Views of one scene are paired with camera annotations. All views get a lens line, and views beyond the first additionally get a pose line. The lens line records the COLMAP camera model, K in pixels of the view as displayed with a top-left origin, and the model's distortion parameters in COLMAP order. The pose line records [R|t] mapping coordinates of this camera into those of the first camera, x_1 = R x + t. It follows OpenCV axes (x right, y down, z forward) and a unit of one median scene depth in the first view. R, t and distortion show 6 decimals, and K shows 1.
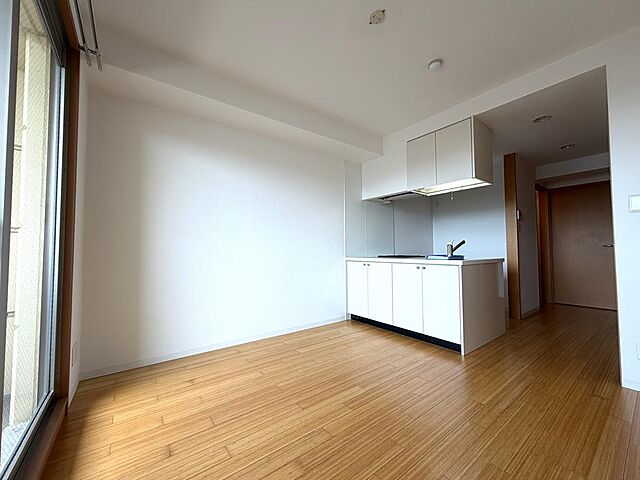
lens RADIAL K [[257.3, 0, 319.6], [0, 257.3, 240.1], [0, 0, 1]] dist [-0.002632, -0.000988]
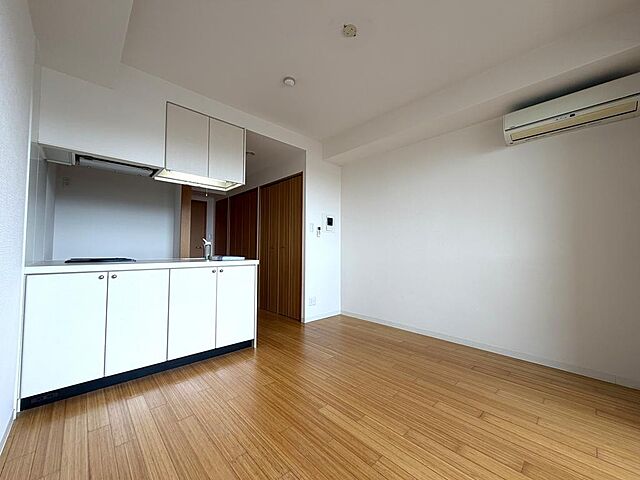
lens RADIAL K [[257.3, 0, 318.5], [0, 257.3, 237.4], [0, 0, 1]] dist [-0.002632, -0.000988]
pose [[-0.108686, 0.051759, 0.992728, -0.562143], [-0.039791, 0.997617, -0.056371, 0.035219], [-0.993279, -0.045628, -0.106368, 0.864897]]
